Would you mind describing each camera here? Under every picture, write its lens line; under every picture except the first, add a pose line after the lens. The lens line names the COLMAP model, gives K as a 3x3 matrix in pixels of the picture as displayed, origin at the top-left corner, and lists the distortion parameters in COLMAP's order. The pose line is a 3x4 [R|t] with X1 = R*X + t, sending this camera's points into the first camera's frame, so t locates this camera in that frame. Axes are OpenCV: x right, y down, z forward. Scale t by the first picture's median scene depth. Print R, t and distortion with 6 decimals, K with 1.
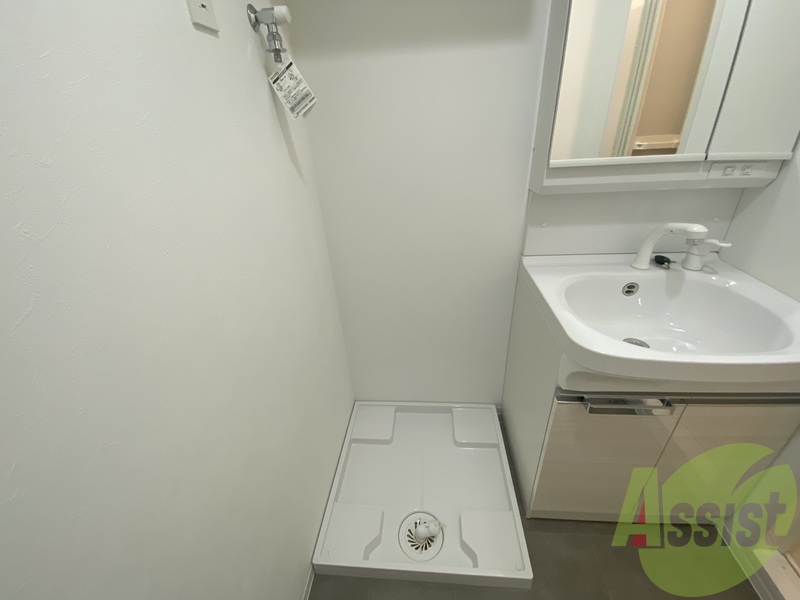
lens RADIAL K [[326.9, 0, 400.0], [0, 326.9, 298.6], [0, 0, 1]] dist [0.019076, -0.019548]
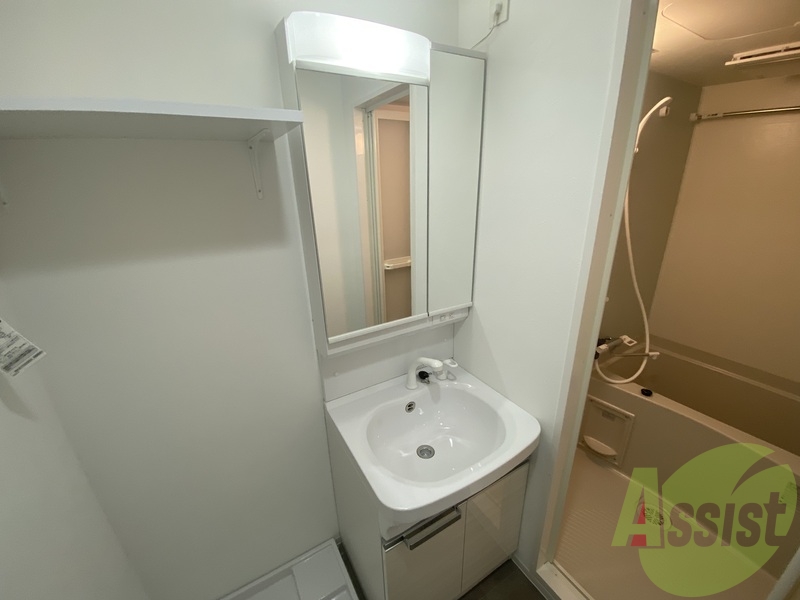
lens RADIAL K [[322.0, 0, 396.7], [0, 322.0, 298.4], [0, 0, 1]] dist [0.035200, -0.025544]
pose [[0.818816, -0.162480, 0.550582, 0.032477], [0.260916, 0.959653, -0.104832, -0.325812], [-0.511335, 0.229494, 0.828172, -0.117551]]
